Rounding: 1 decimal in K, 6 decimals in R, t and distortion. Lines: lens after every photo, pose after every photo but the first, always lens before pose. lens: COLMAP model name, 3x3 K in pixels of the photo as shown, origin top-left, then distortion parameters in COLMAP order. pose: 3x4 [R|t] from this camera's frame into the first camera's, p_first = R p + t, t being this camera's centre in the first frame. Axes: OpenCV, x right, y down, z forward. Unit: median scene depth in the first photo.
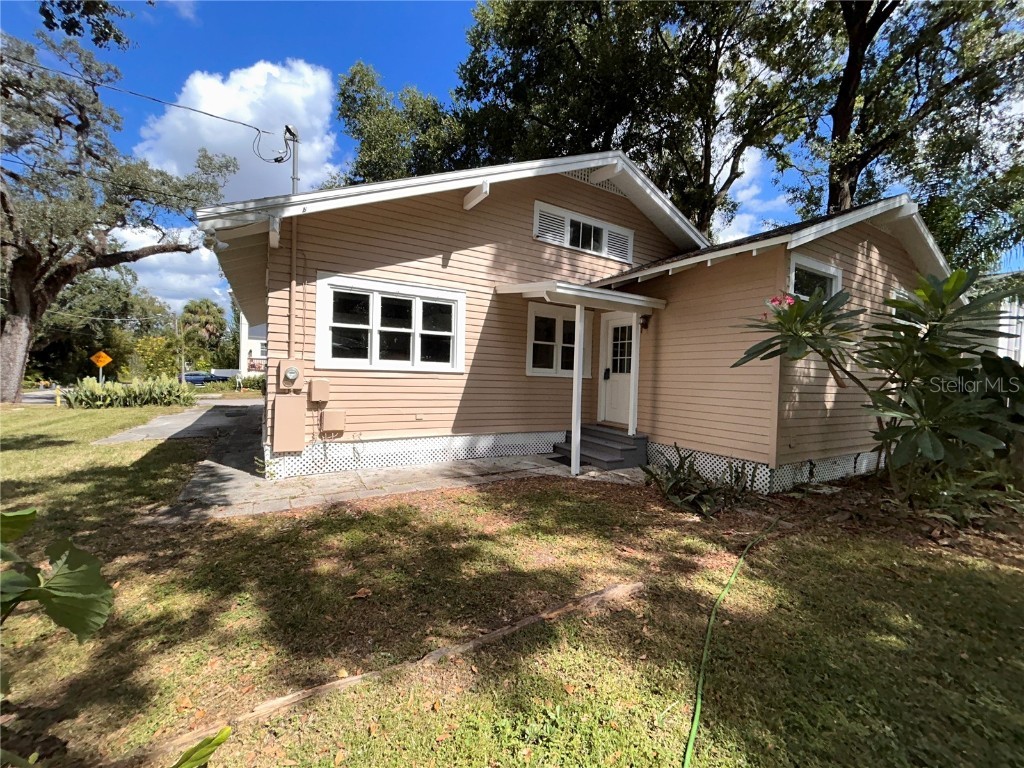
lens RADIAL K [[412.7, 0, 512.8], [0, 412.7, 383.7], [0, 0, 1]] dist [0.001066, 0.000548]
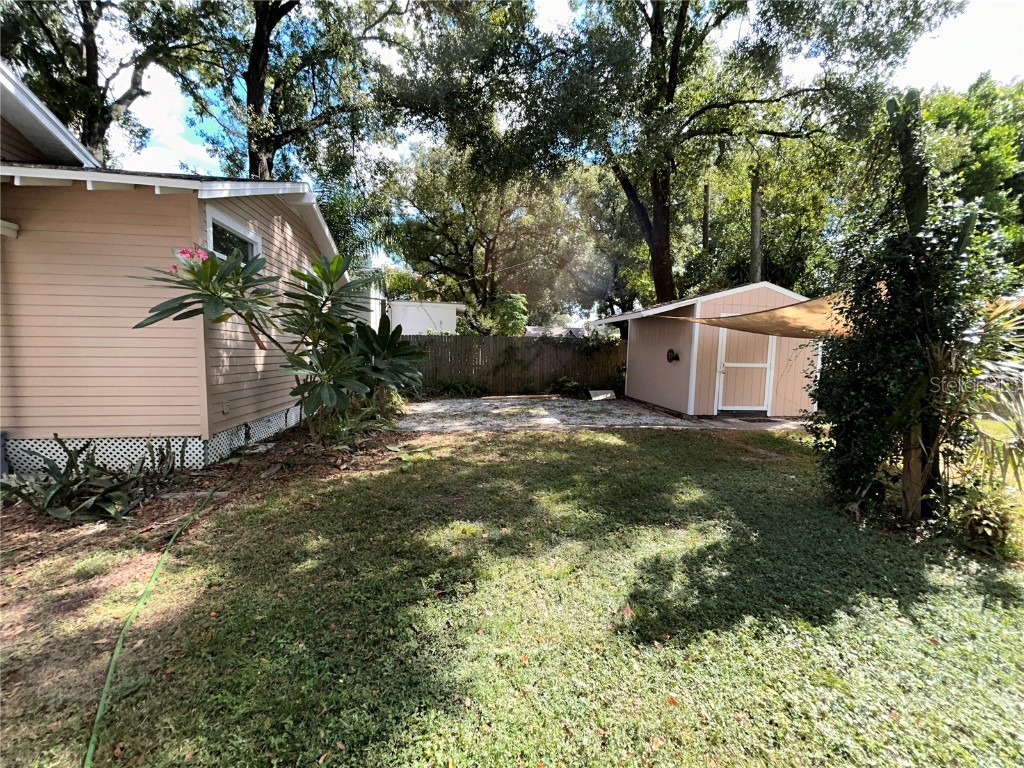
lens RADIAL K [[412.7, 0, 512.3], [0, 412.7, 382.3], [0, 0, 1]] dist [0.001066, 0.000548]
pose [[0.377850, -0.093499, 0.921134, 0.039754], [0.018151, 0.995445, 0.093596, 0.002459], [-0.925689, -0.018645, 0.377826, 0.010486]]
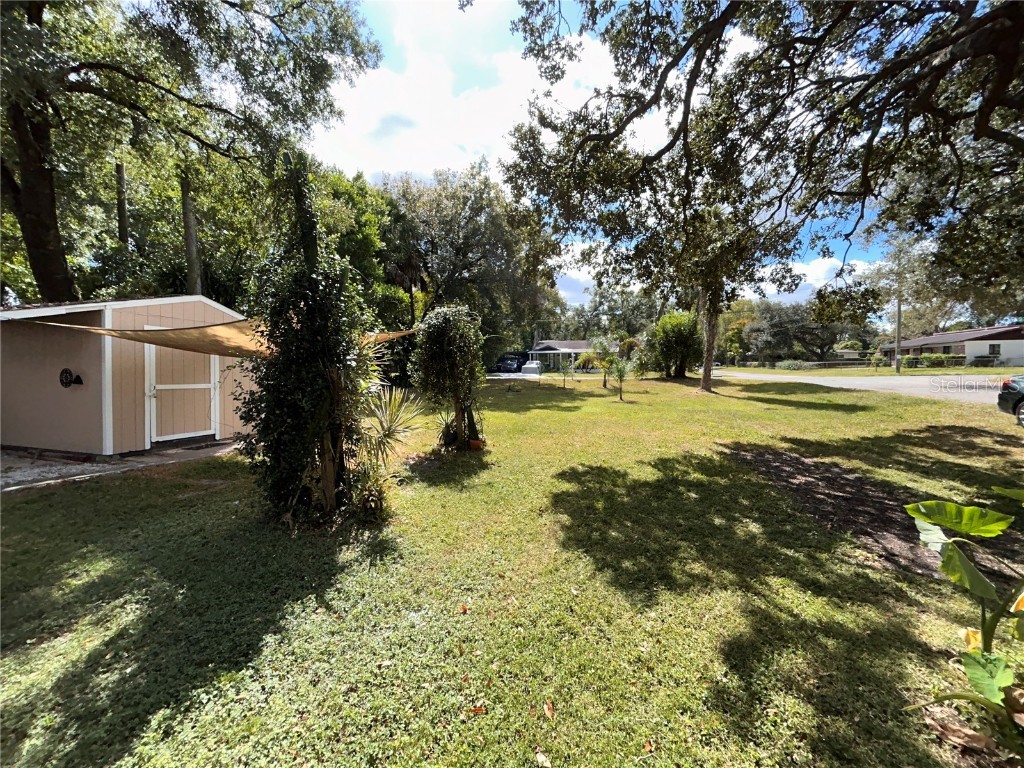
lens RADIAL K [[412.7, 0, 510.7], [0, 412.7, 383.6], [0, 0, 1]] dist [0.001066, 0.000548]
pose [[-0.695590, -0.049741, 0.716715, 0.068683], [-0.003268, 0.997809, 0.066078, -0.003679], [-0.718432, 0.043621, -0.694228, -0.037037]]
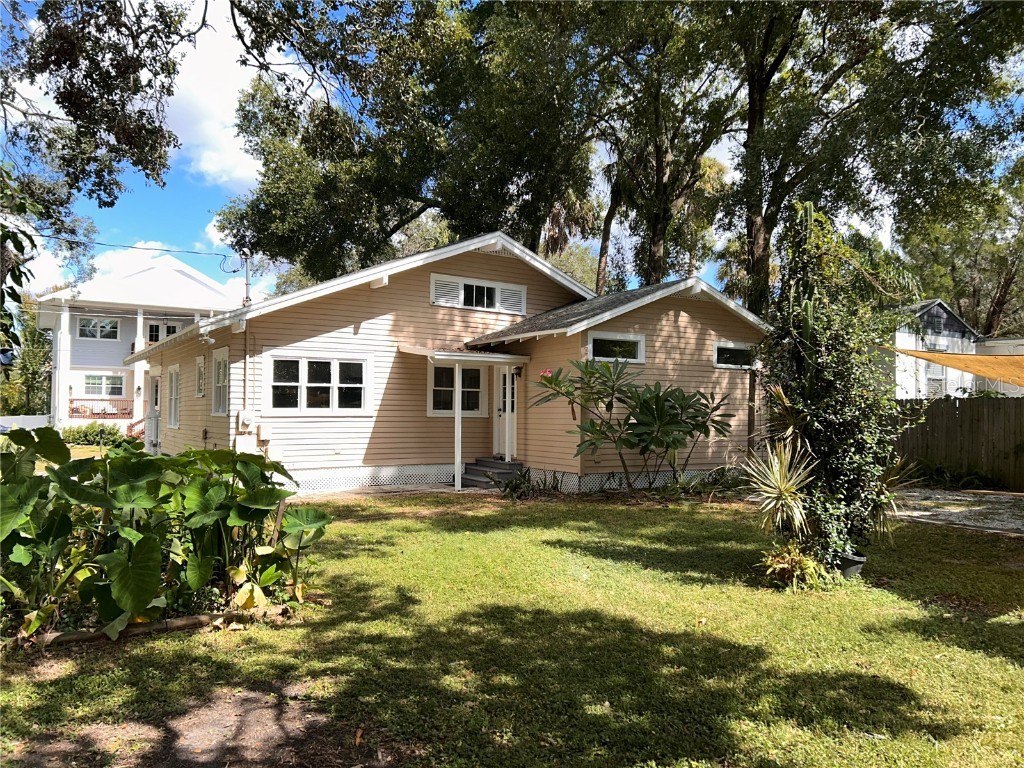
lens RADIAL K [[776.0, 0, 520.1], [0, 776.0, 381.7], [0, 0, 1]] dist [0.058524, -0.051877]
pose [[0.999446, -0.025151, 0.021781, 0.314063], [0.026373, 0.997982, -0.057758, 0.019368], [-0.020284, 0.058301, 0.998093, -1.542184]]
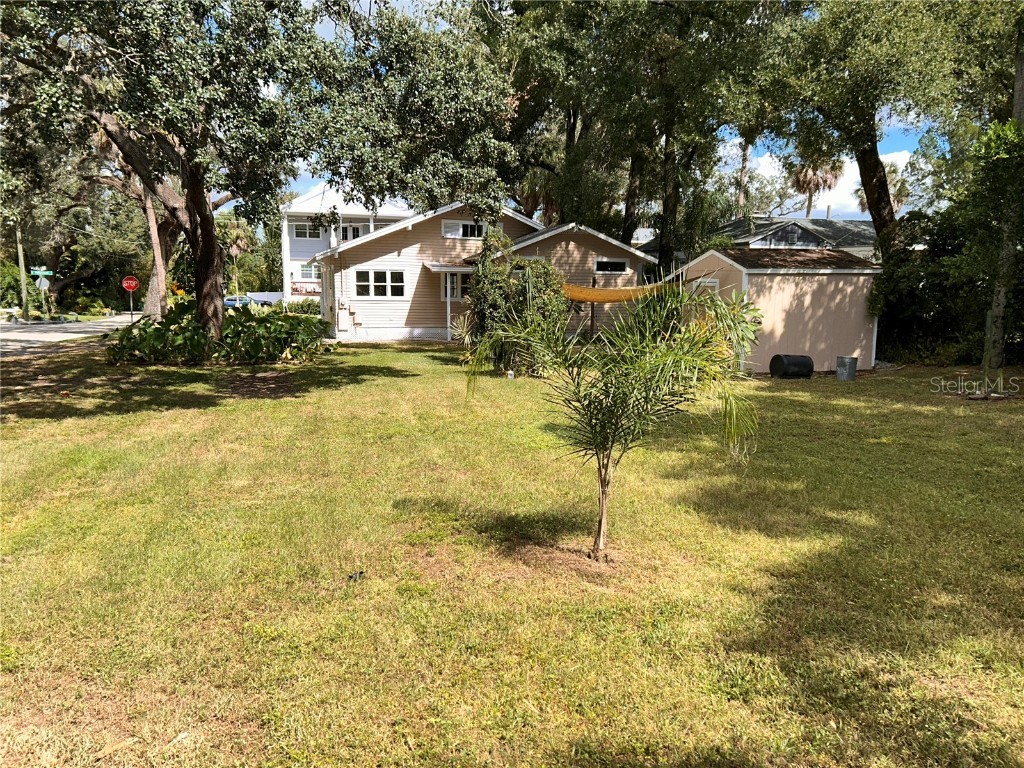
lens RADIAL K [[776.0, 0, 519.1], [0, 776.0, 393.3], [0, 0, 1]] dist [0.058524, -0.051877]
pose [[0.969154, 0.009436, -0.246276, 1.766260], [0.018812, 0.993519, 0.112097, 0.014756], [0.245738, -0.113272, 0.962695, -3.540080]]
